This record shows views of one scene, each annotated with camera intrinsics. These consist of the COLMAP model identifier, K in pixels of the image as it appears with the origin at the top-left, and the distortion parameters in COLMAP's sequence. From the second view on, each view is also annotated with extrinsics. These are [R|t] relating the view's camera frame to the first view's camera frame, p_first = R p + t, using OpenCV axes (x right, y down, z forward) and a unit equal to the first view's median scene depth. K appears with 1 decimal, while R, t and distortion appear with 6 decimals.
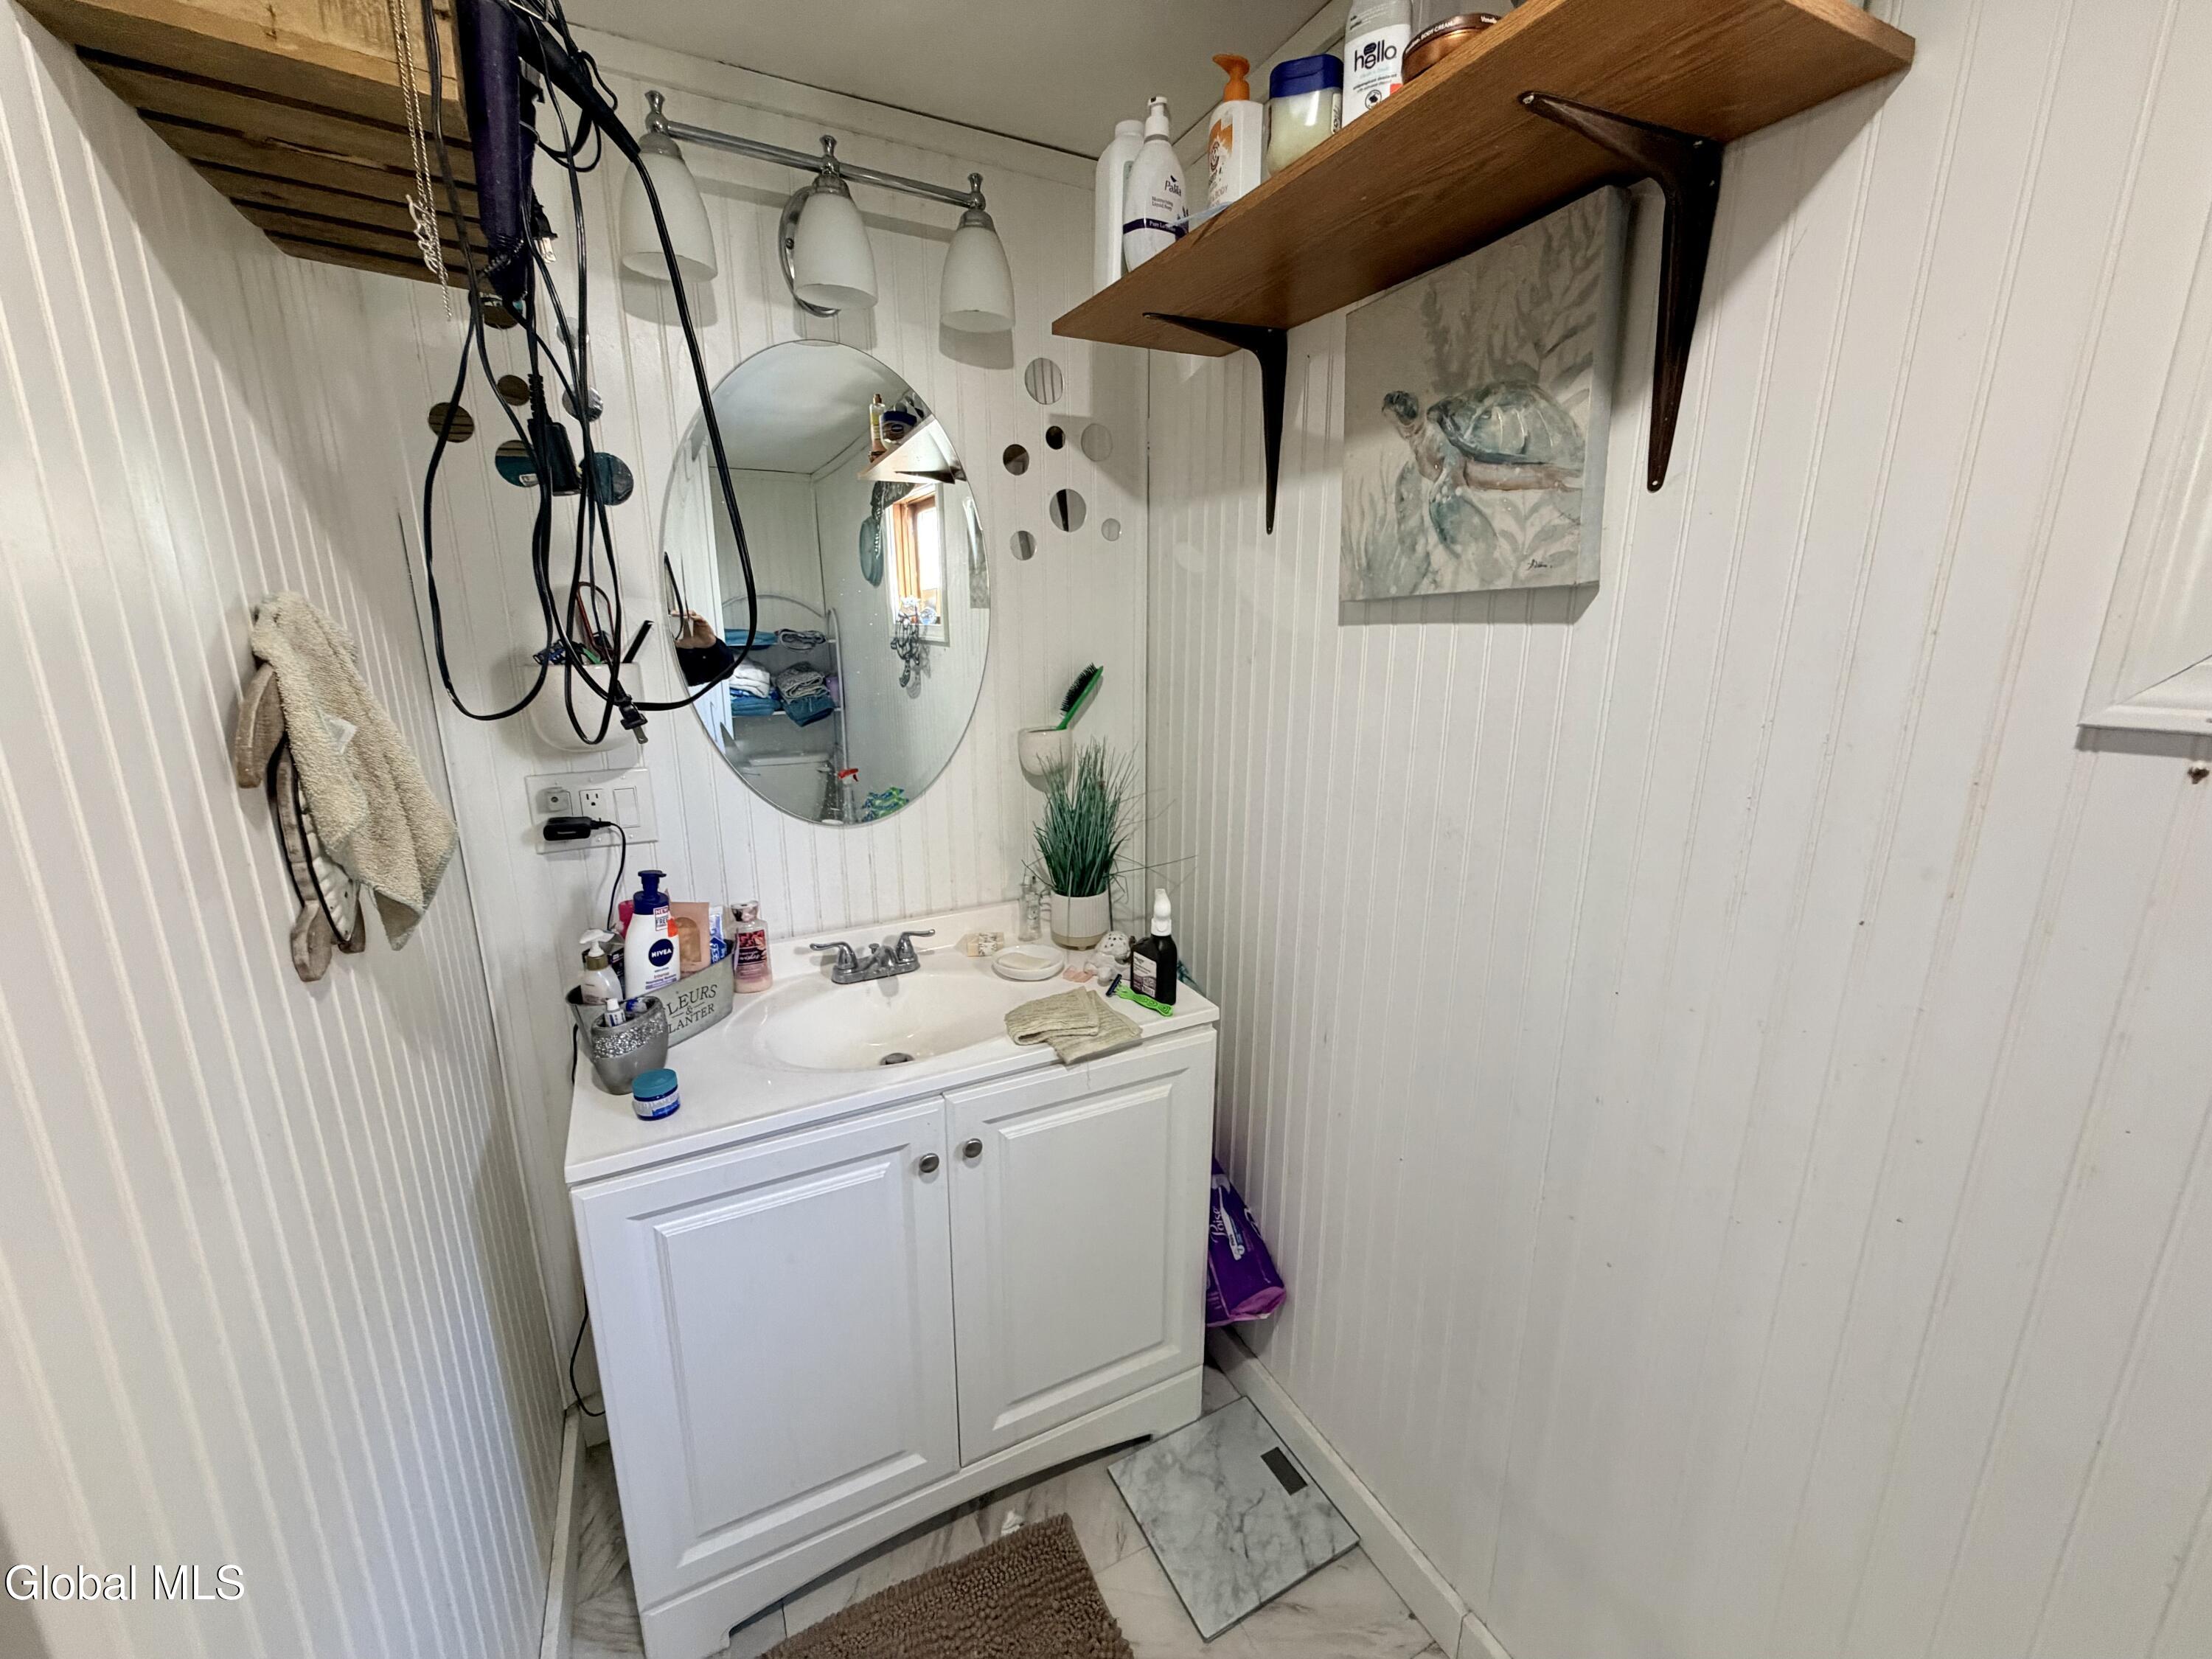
lens RADIAL K [[879.7, 0, 1097.8], [0, 879.7, 828.2], [0, 0, 1]] dist [0.000322, 0.000076]
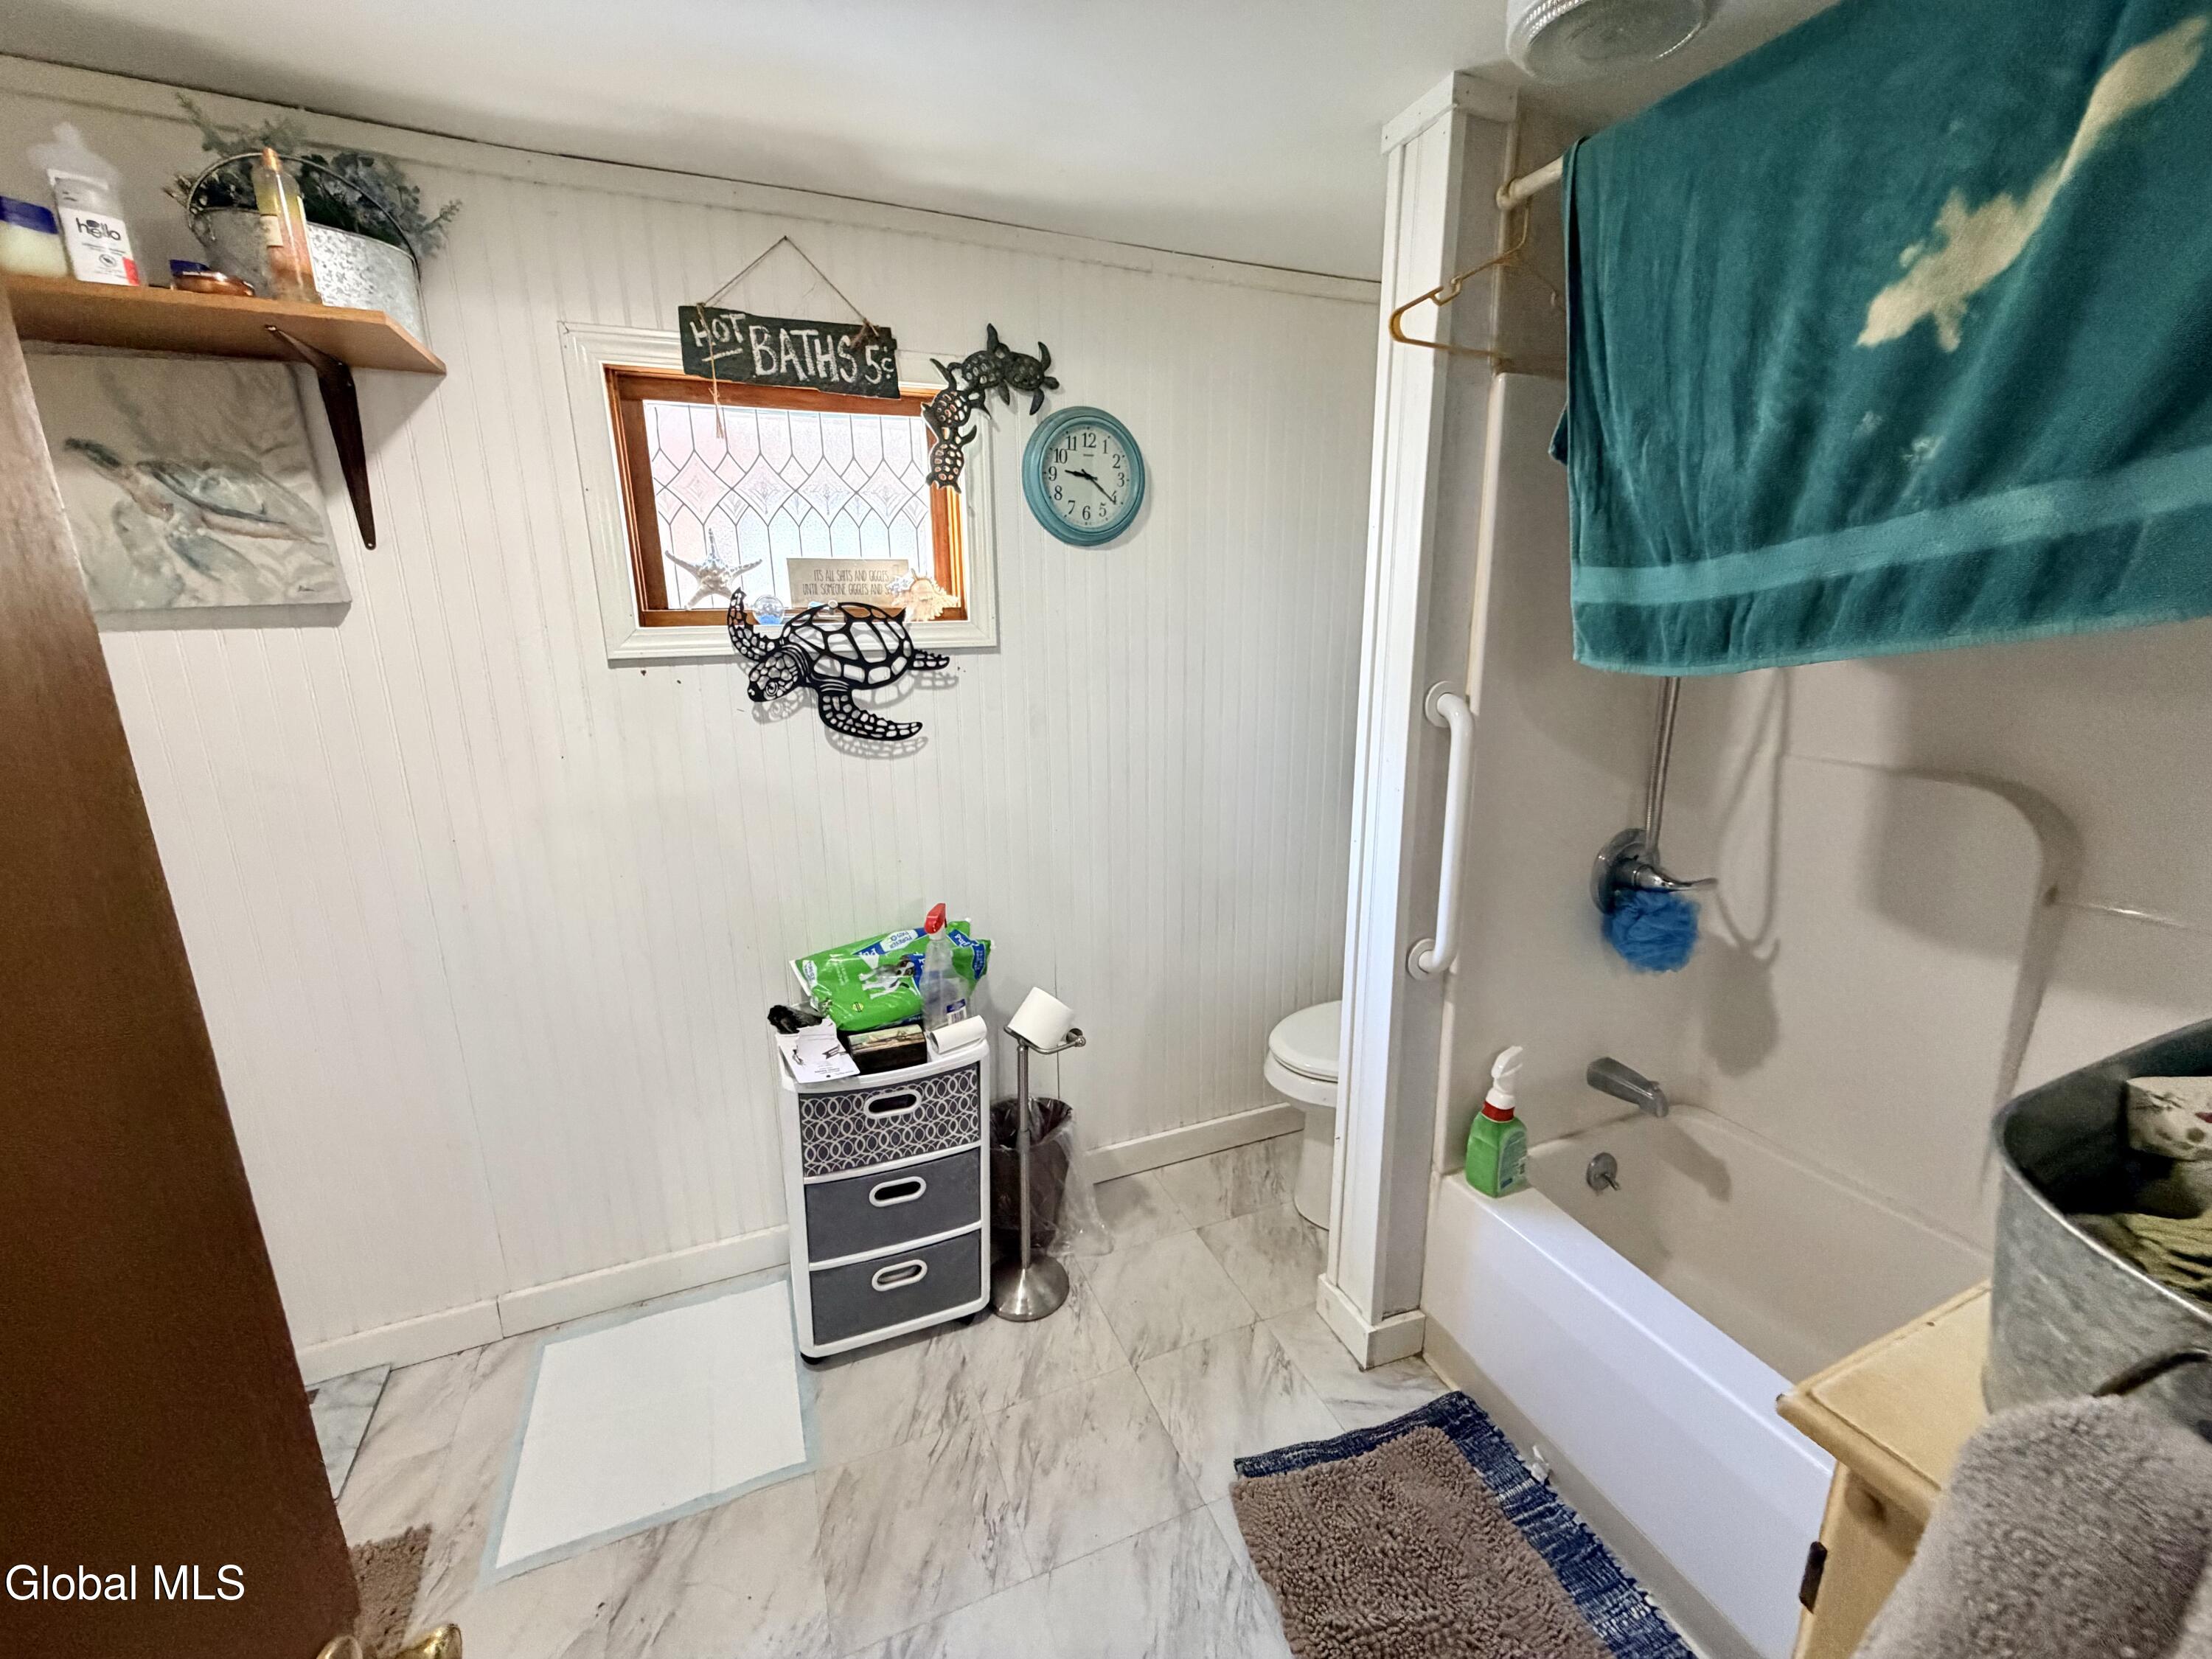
lens RADIAL K [[879.7, 0, 1097.6], [0, 879.7, 832.7], [0, 0, 1]] dist [0.000322, 0.000076]
pose [[0.073986, -0.236512, 0.968807, -0.965306], [0.248666, 0.945160, 0.211749, 0.119803], [-0.965759, 0.225243, 0.128741, -0.432283]]
